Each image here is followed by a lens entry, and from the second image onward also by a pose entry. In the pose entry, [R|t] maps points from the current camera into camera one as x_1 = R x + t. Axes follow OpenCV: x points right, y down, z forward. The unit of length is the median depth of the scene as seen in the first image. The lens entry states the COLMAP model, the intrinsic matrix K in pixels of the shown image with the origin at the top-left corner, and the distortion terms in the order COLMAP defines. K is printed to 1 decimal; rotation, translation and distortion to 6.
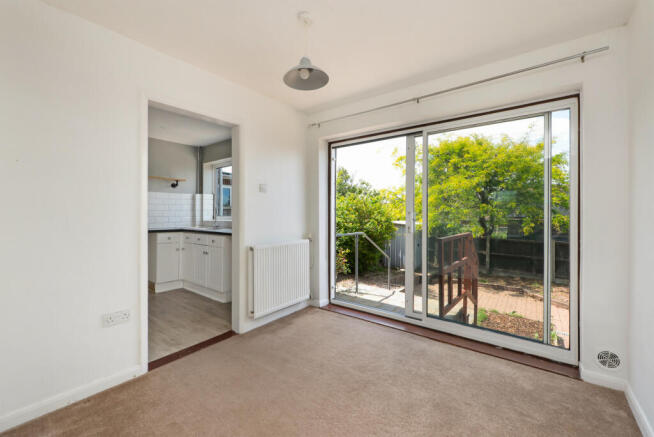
lens RADIAL K [[273.9, 0, 329.3], [0, 273.9, 212.6], [0, 0, 1]] dist [0.001355, 0.000147]
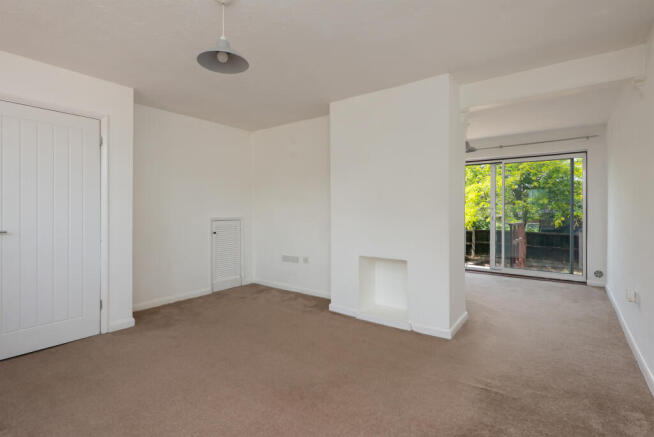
lens RADIAL K [[319.1, 0, 326.5], [0, 319.1, 211.3], [0, 0, 1]] dist [-0.000608, -0.000159]
pose [[0.999971, -0.006562, 0.003979, -0.269972], [0.006543, 0.999967, 0.004785, -0.000385], [-0.004010, -0.004758, 0.999981, -0.355230]]
